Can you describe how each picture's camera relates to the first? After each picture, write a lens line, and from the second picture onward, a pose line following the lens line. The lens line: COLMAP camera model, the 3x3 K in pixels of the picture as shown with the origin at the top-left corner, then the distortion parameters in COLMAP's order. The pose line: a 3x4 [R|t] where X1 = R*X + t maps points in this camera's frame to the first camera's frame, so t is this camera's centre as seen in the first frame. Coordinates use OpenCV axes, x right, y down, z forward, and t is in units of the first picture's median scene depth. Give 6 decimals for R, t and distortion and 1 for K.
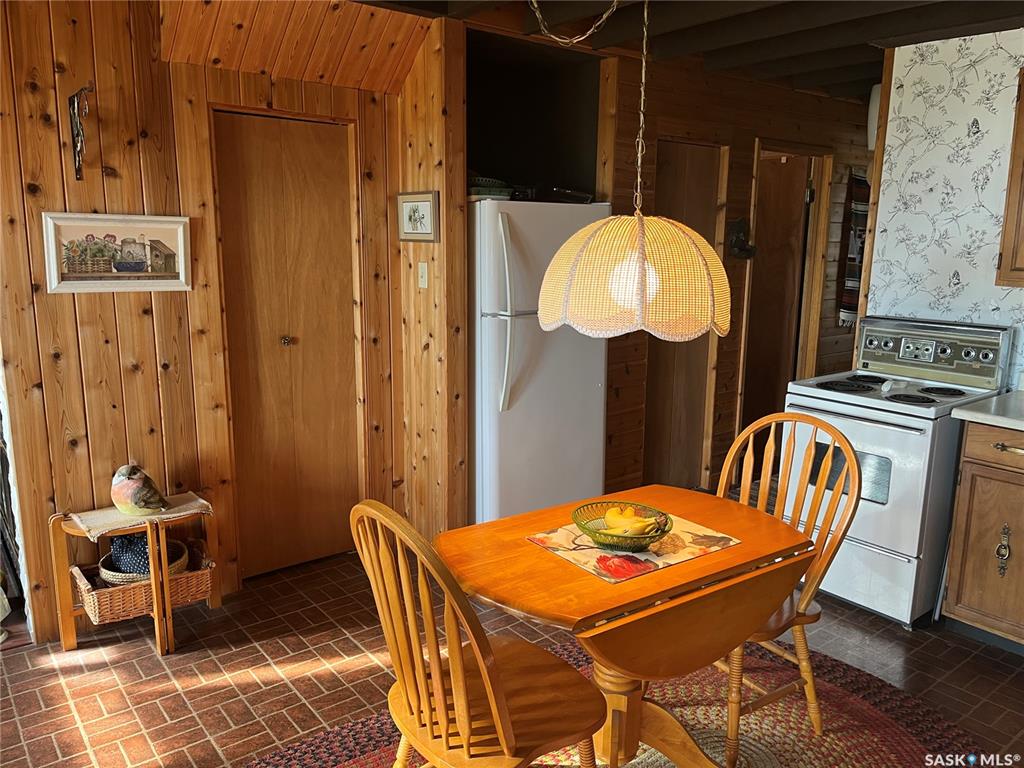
lens RADIAL K [[763.2, 0, 511.5], [0, 763.2, 388.1], [0, 0, 1]] dist [0.007207, -0.043455]
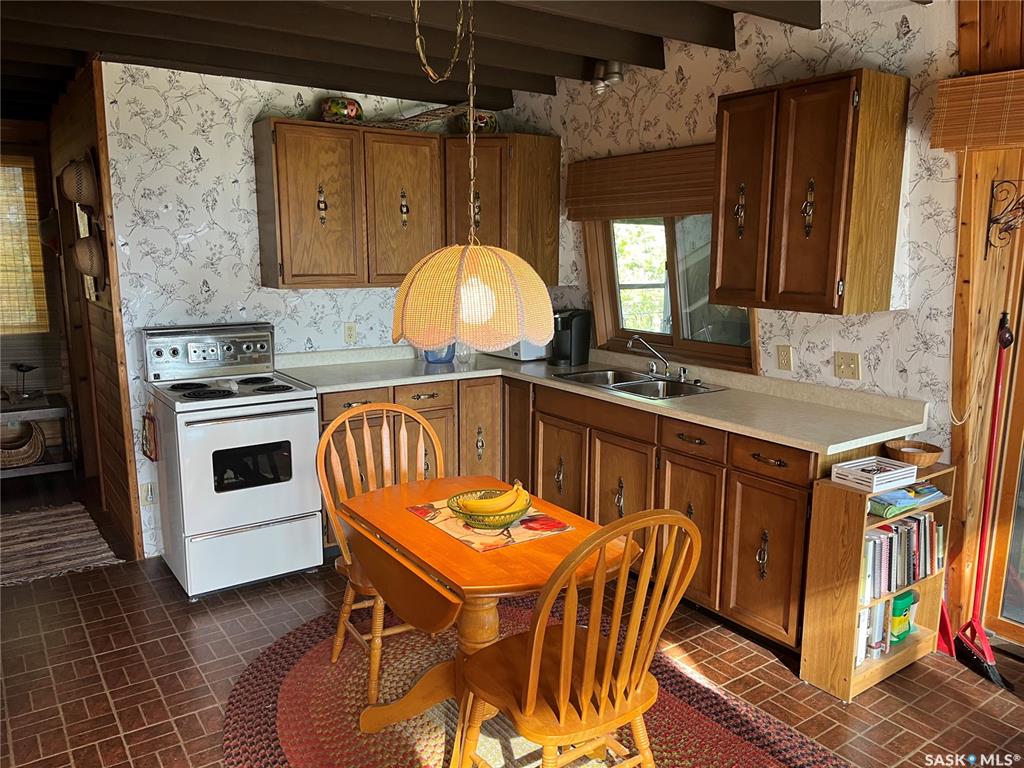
lens RADIAL K [[772.0, 0, 512.0], [0, 772.0, 384.0], [0, 0, 1]] dist [0.013470, 0.000409]
pose [[0.055721, -0.183490, 0.981441, -0.569688], [0.189091, 0.967119, 0.170077, -0.115256], [-0.980377, 0.176105, 0.088585, 0.481771]]
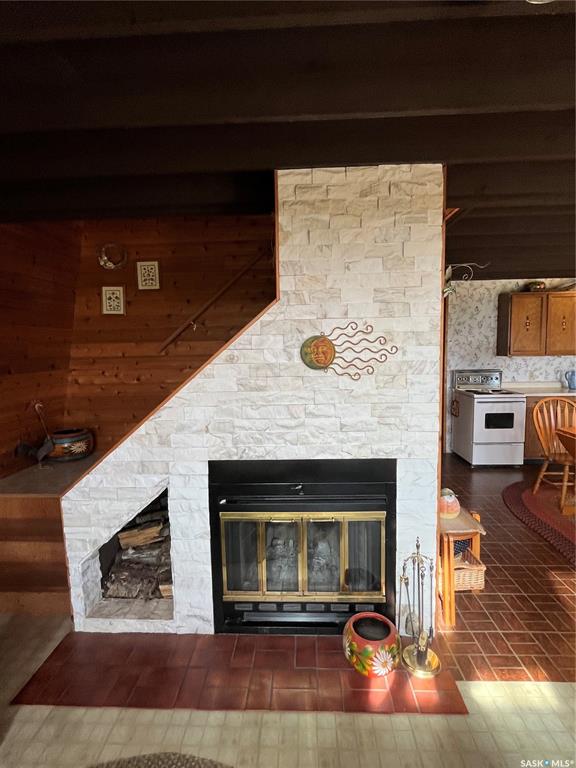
lens RADIAL K [[374.2, 0, 288.0], [0, 374.2, 384.0], [0, 0, 1]] dist [-0.001865, -0.000959]
pose [[0.639266, -0.093717, 0.763254, -1.114783], [0.173443, 0.984542, -0.024380, -0.129208], [-0.749170, 0.147967, 0.645639, 0.616620]]
